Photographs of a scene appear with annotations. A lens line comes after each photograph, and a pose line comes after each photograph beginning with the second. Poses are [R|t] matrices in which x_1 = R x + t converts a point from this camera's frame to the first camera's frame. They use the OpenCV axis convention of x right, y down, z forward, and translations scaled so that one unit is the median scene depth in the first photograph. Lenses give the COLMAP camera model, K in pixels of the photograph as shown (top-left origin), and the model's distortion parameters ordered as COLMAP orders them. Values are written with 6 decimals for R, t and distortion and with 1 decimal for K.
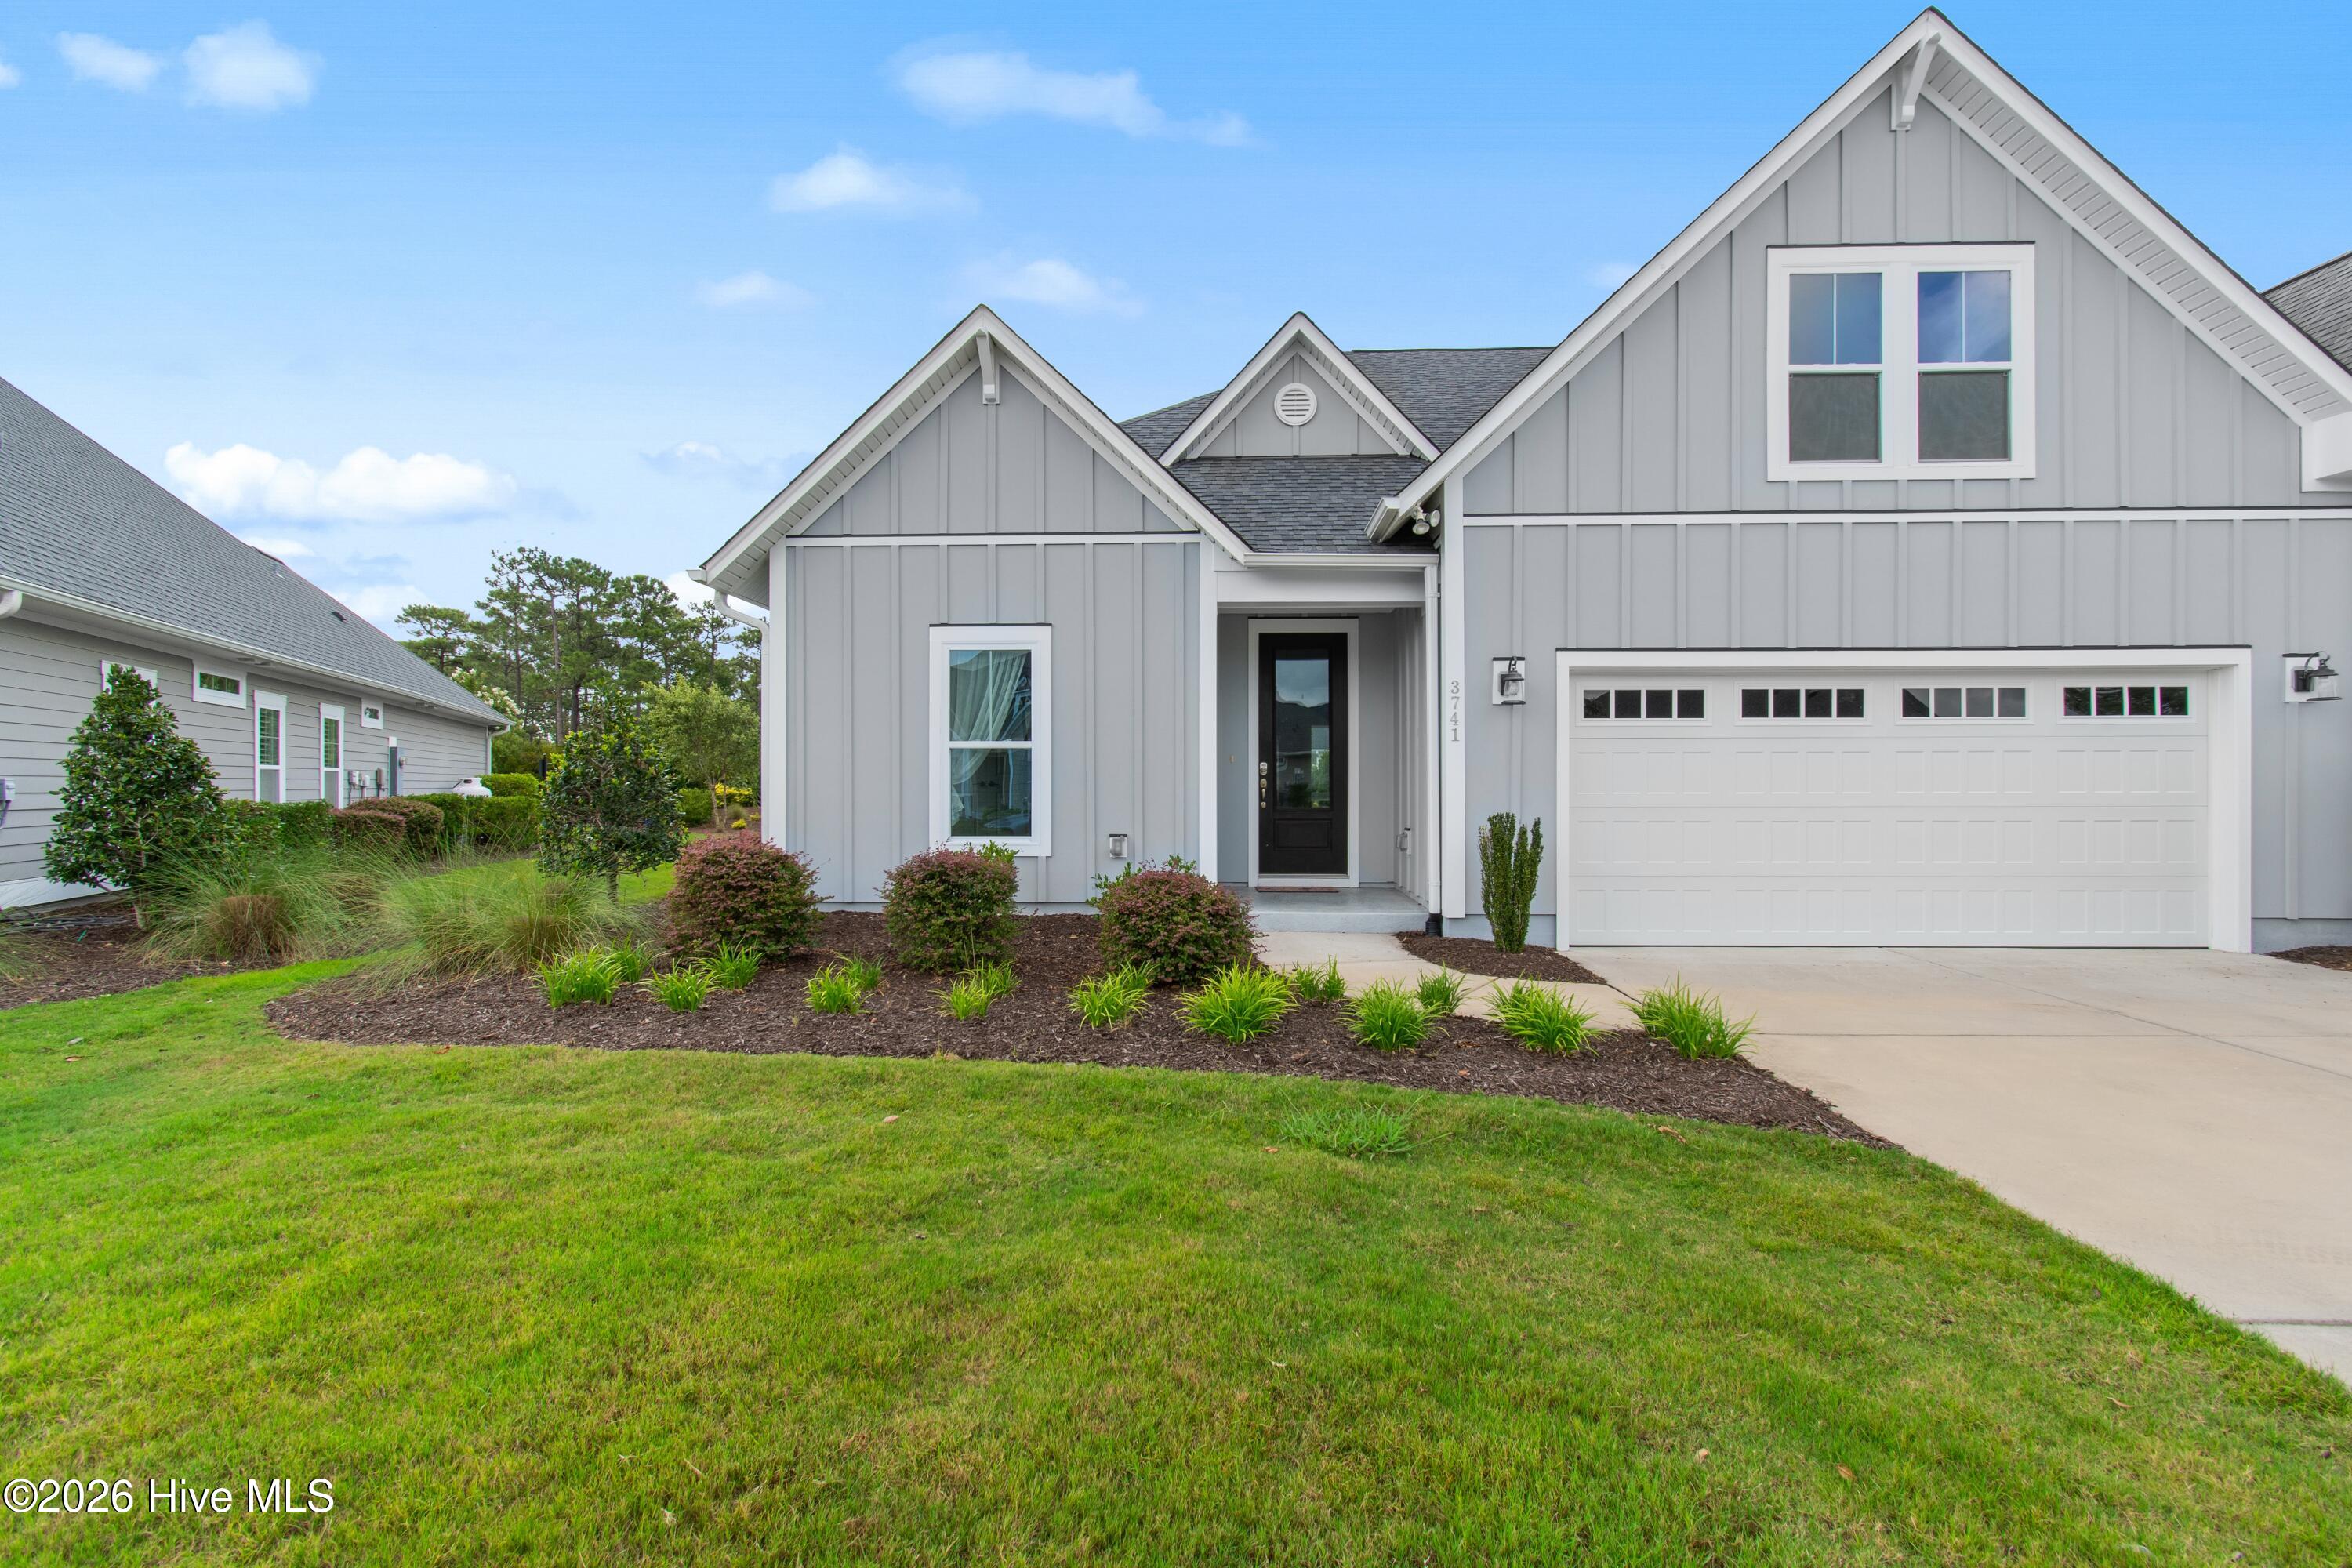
lens RADIAL K [[1037.5, 0, 1173.8], [0, 1037.5, 788.4], [0, 0, 1]] dist [0.000738, -0.000105]
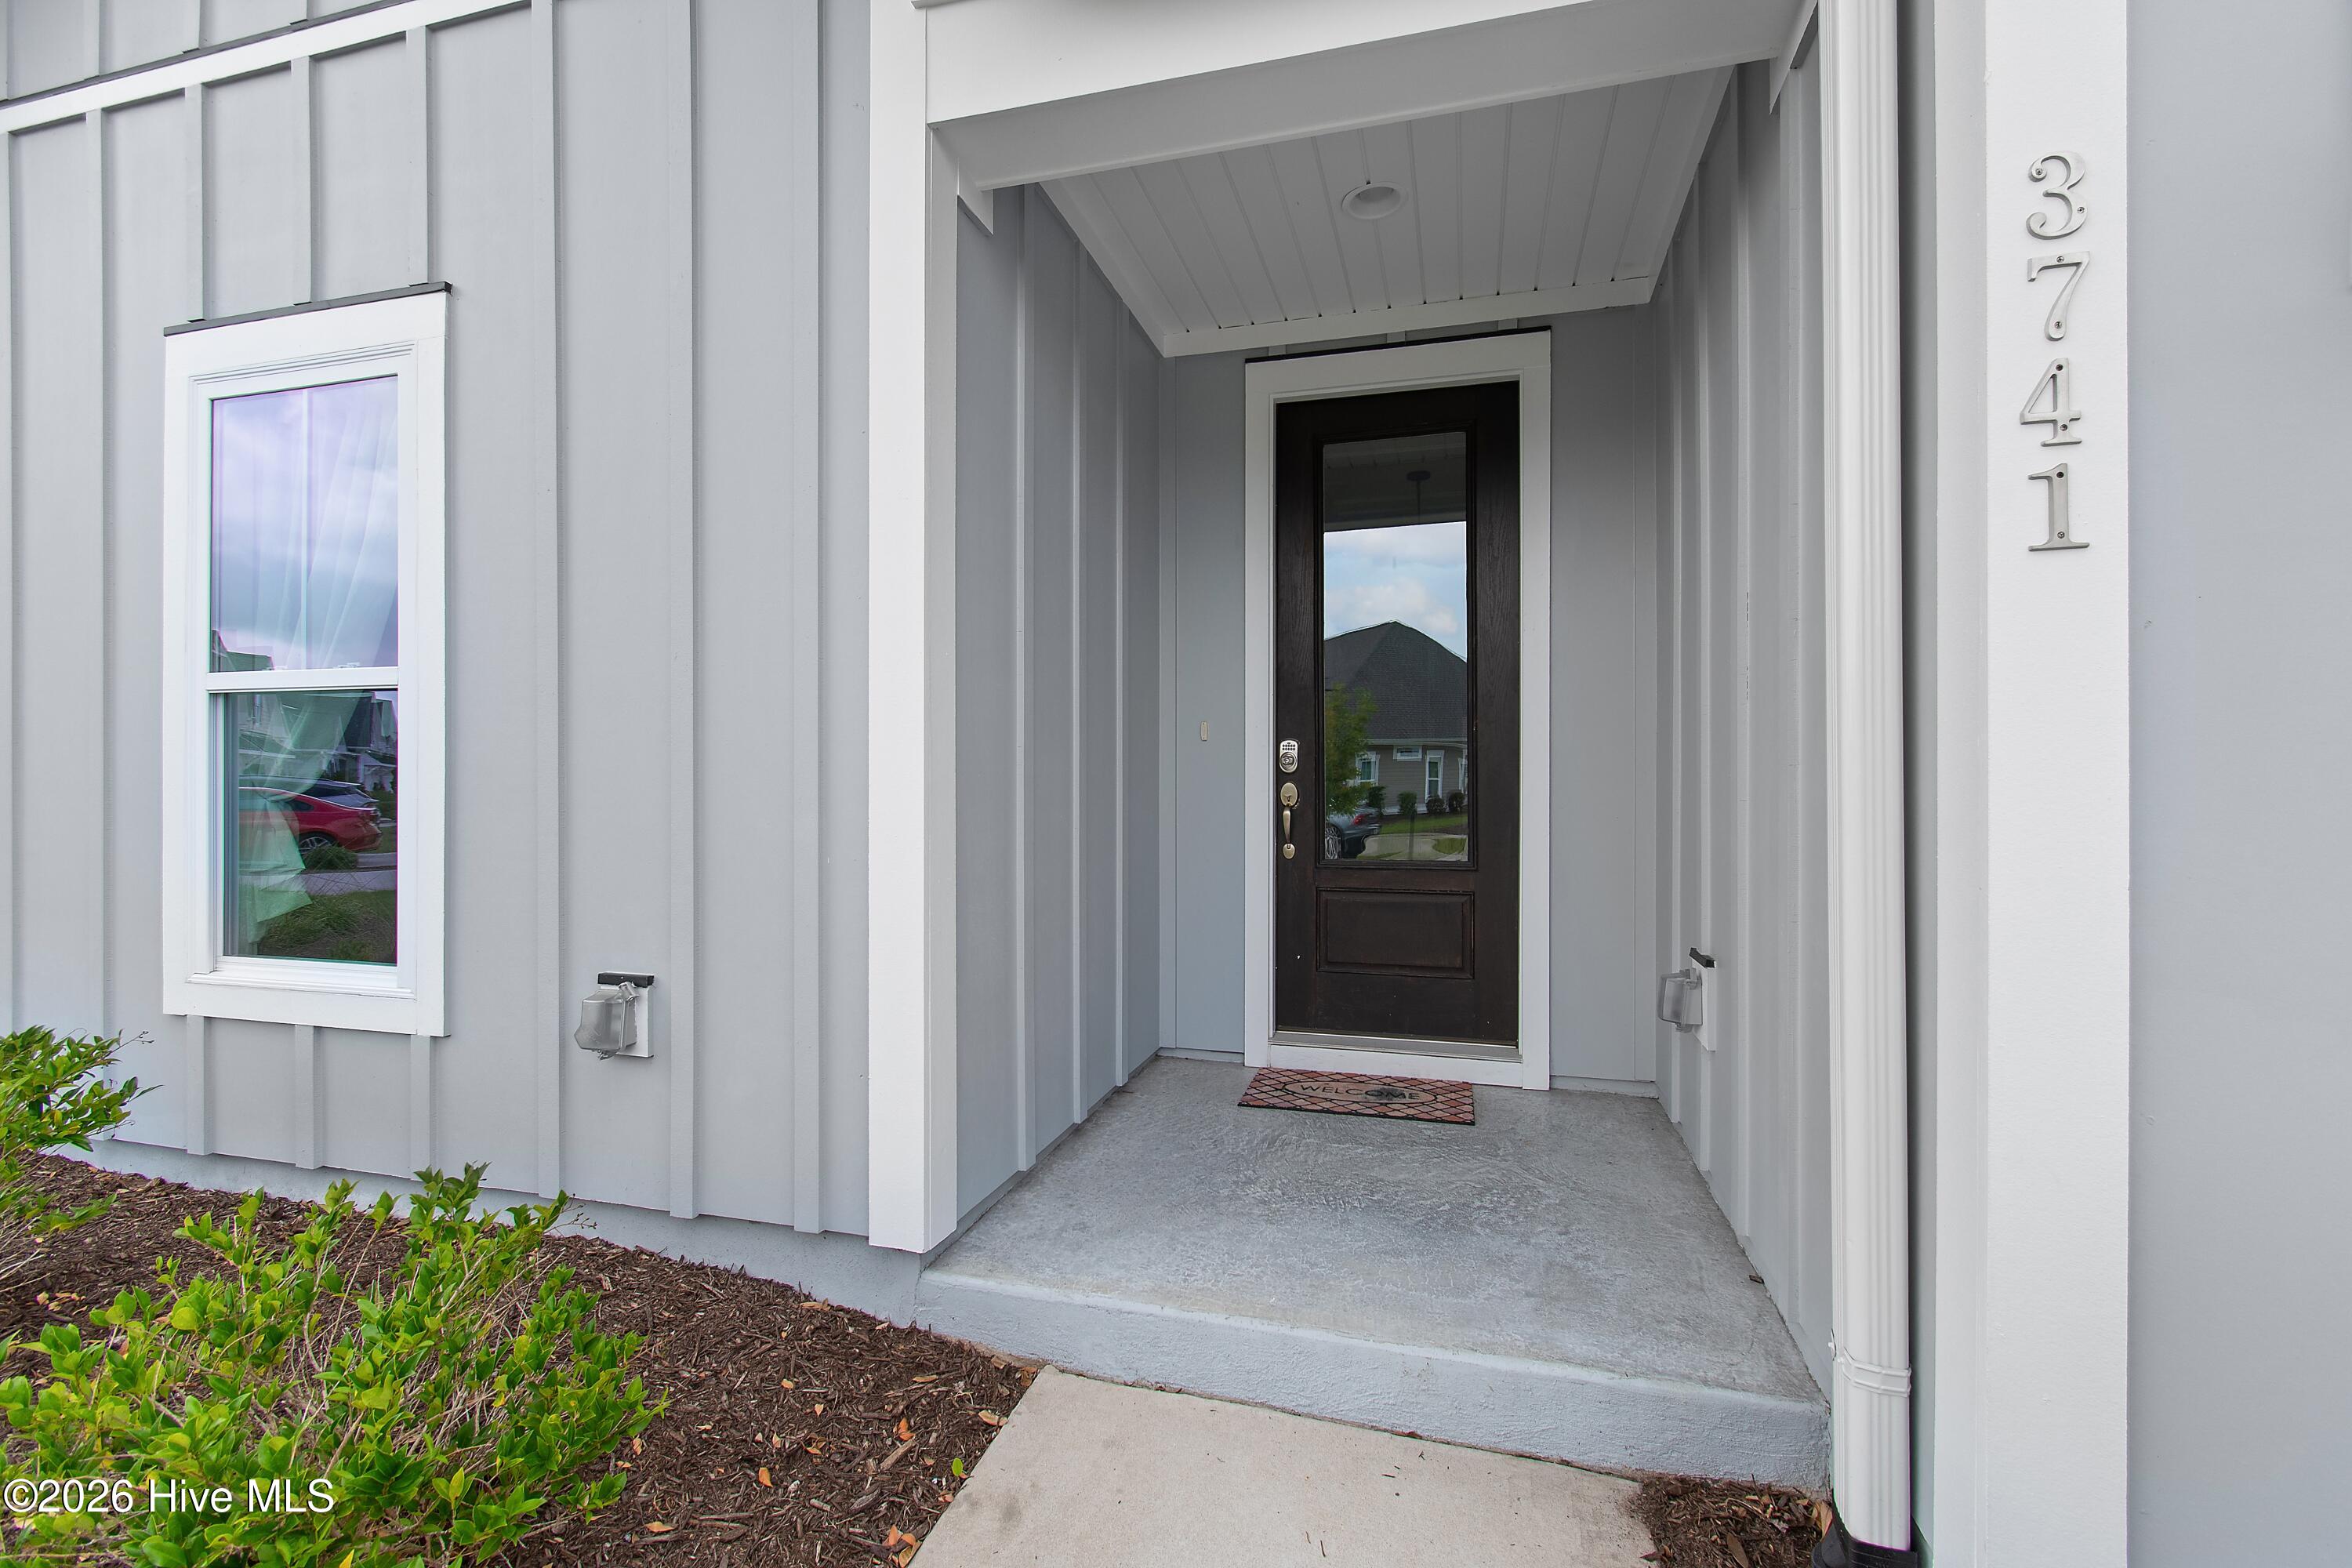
lens RADIAL K [[1037.5, 0, 1173.8], [0, 1037.5, 788.4], [0, 0, 1]] dist [0.000738, -0.000105]
pose [[0.971192, 0.002680, -0.238282, 0.138744], [-0.002852, 0.999996, -0.000379, -0.006900], [0.238280, 0.001048, 0.971196, 0.628155]]
